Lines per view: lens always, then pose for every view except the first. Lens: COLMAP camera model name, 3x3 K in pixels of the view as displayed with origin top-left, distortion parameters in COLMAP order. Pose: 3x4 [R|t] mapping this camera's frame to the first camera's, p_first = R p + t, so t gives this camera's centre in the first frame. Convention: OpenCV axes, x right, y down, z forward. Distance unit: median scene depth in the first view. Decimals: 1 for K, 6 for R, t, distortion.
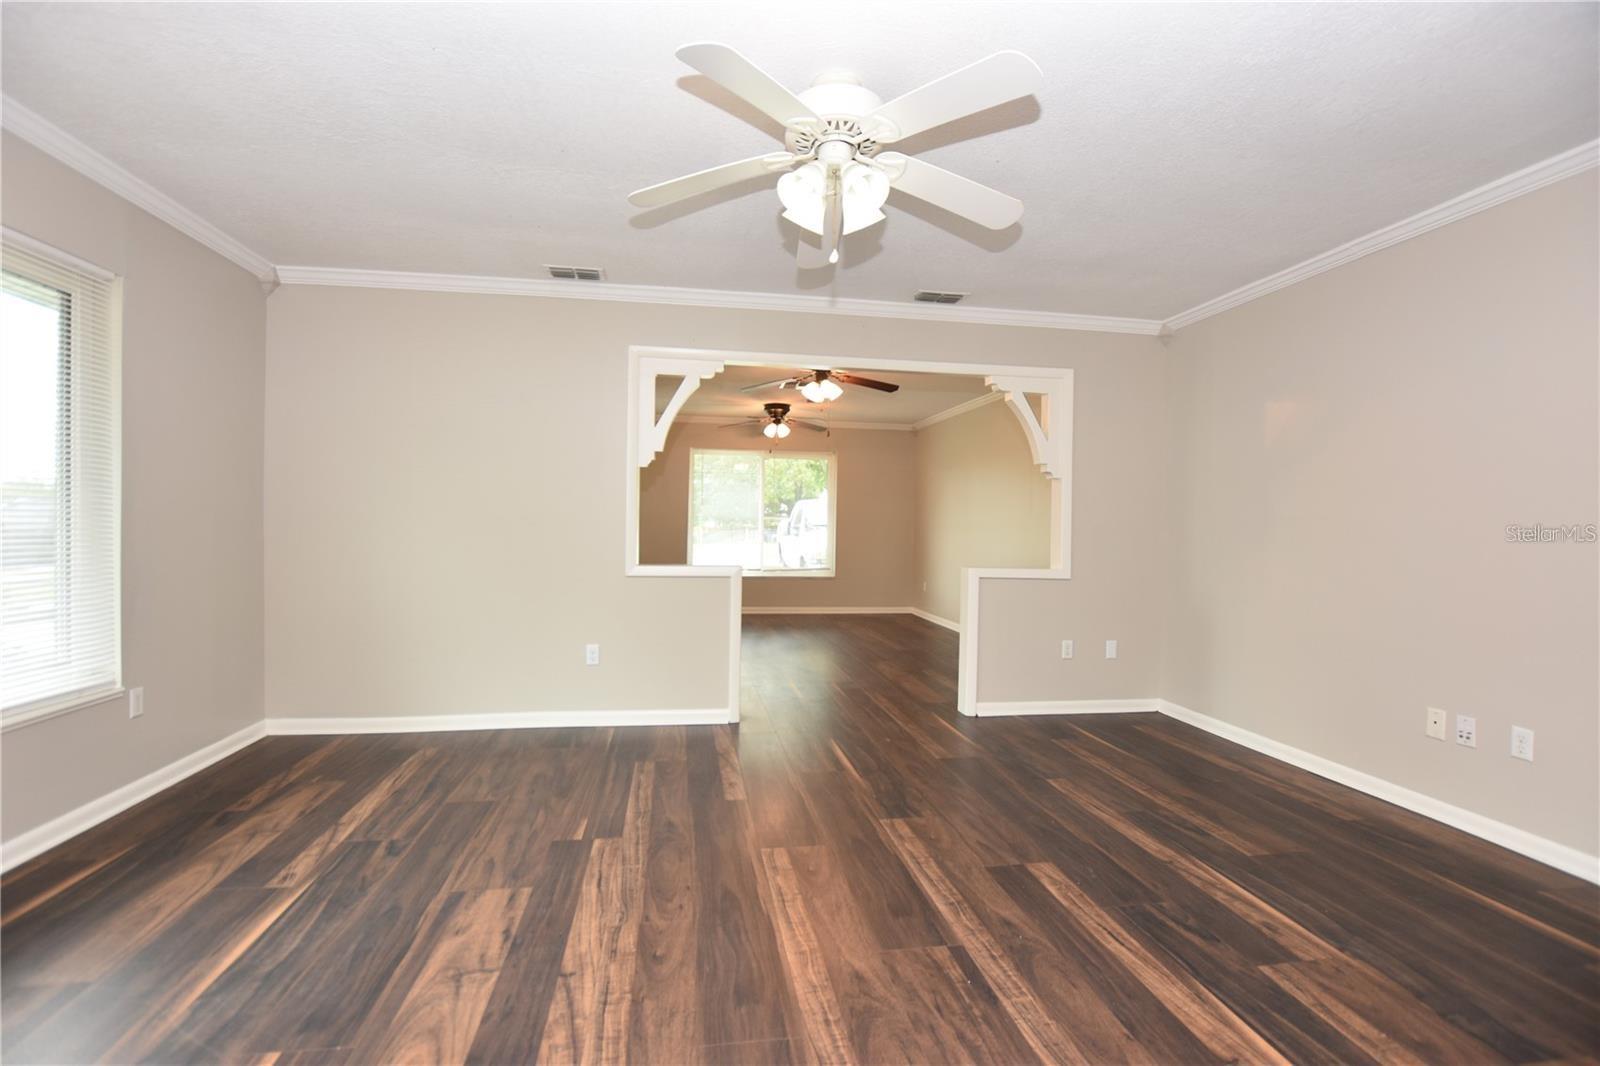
lens RADIAL K [[712.6, 0, 790.2], [0, 712.6, 533.2], [0, 0, 1]] dist [-0.024937, 0.000963]
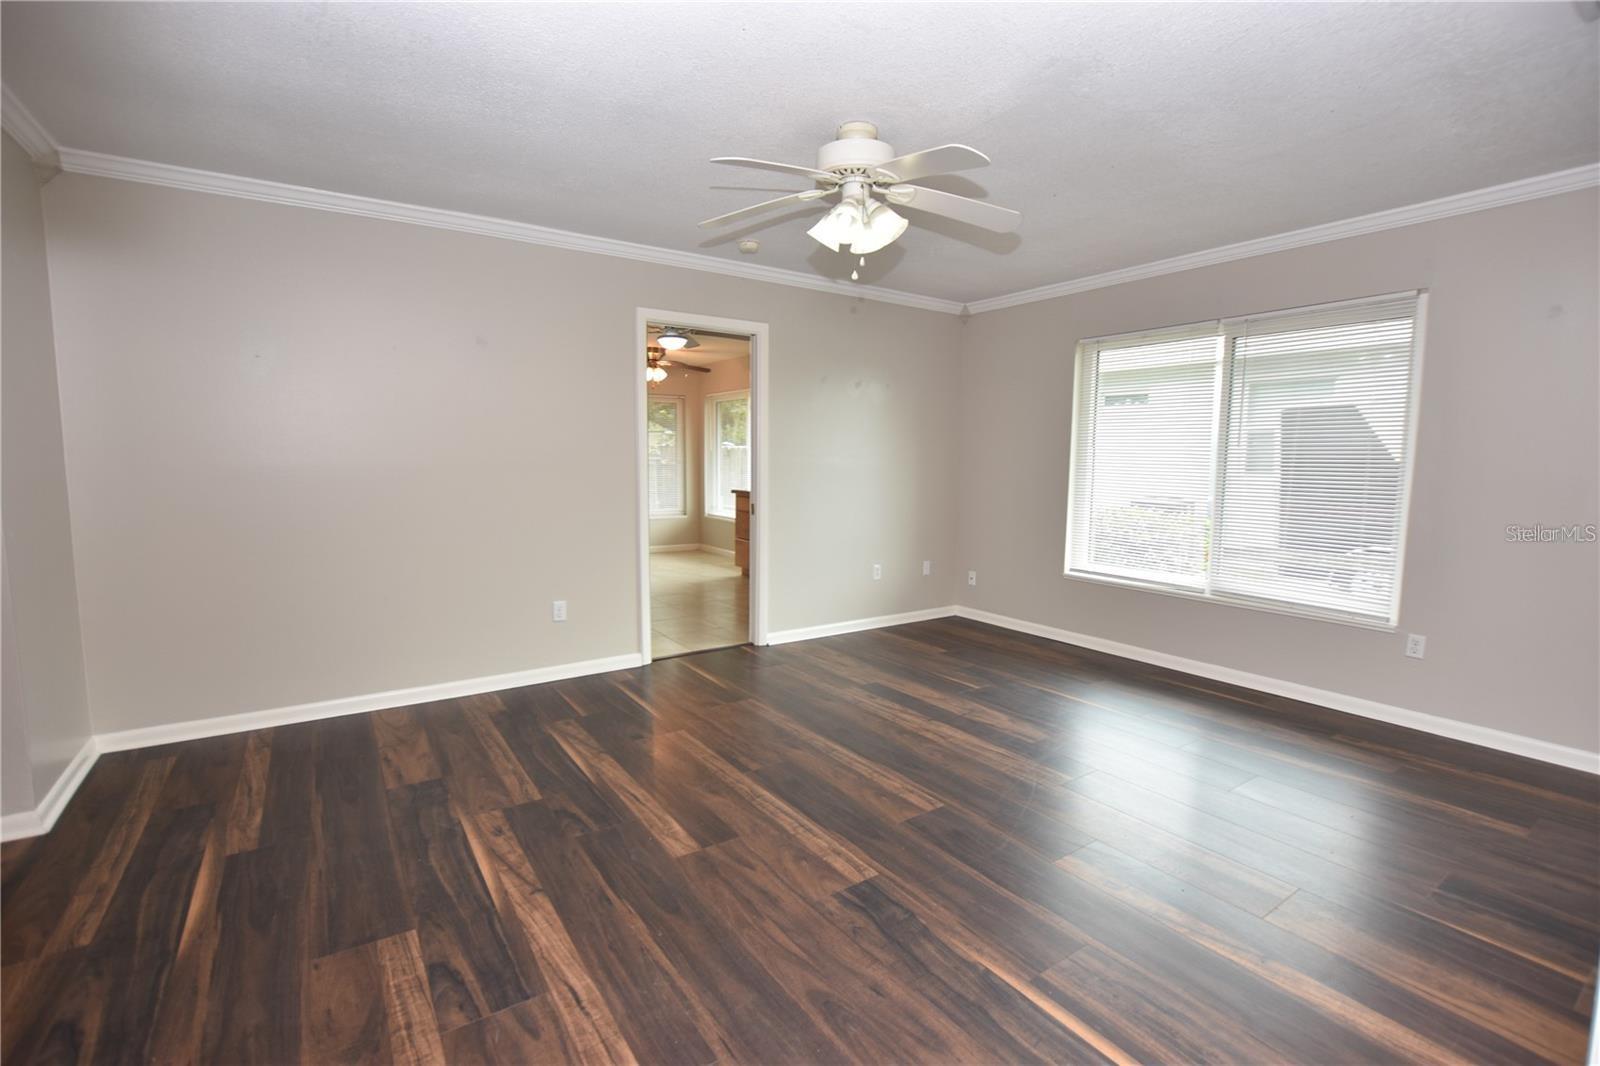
lens RADIAL K [[712.6, 0, 790.2], [0, 712.6, 533.2], [0, 0, 1]] dist [-0.024937, 0.000963]
pose [[-0.907256, 0.023547, -0.419920, 0.687079], [-0.026168, 0.993337, 0.112239, -0.071549], [0.419765, 0.112818, -0.900594, 2.085389]]
